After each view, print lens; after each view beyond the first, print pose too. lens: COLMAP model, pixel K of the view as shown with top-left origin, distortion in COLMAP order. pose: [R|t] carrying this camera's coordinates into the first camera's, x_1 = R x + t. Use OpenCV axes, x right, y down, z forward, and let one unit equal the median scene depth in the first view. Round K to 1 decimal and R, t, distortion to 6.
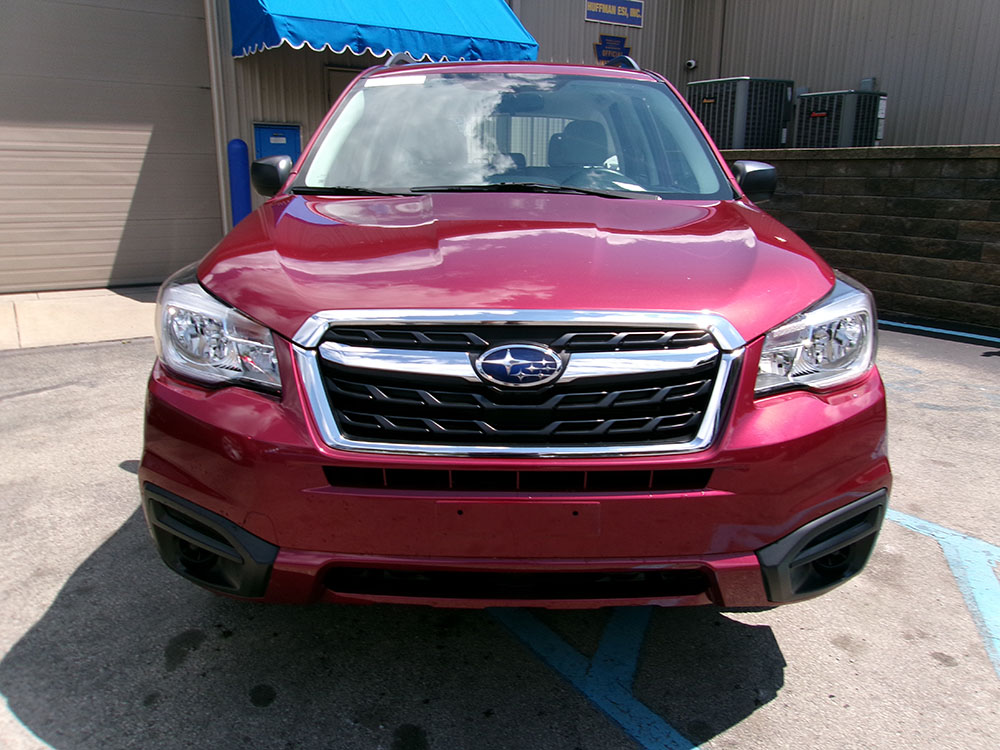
lens RADIAL K [[770.0, 0, 500.0], [0, 770.0, 375.0], [0, 0, 1]] dist [-0.036096, 0.051576]
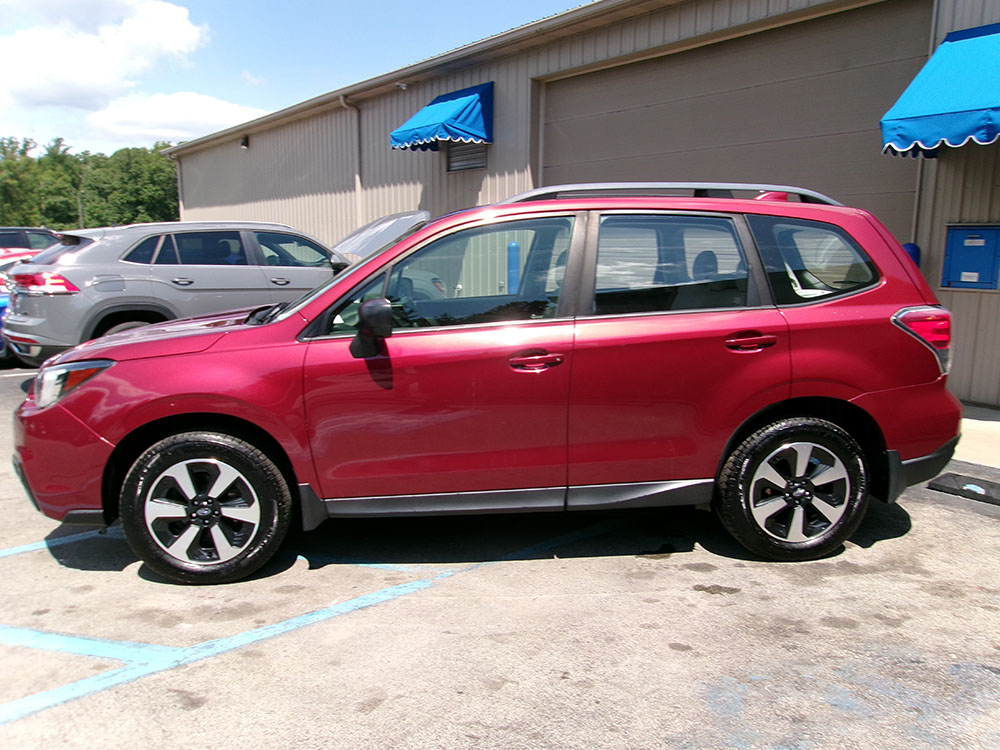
lens RADIAL K [[770.0, 0, 500.0], [0, 770.0, 375.0], [0, 0, 1]] dist [-0.036096, 0.051576]
pose [[0.090619, 0.158470, -0.983196, 1.159986], [-0.260886, 0.956559, 0.130132, -0.290747], [0.961107, 0.244710, 0.128025, 0.868049]]
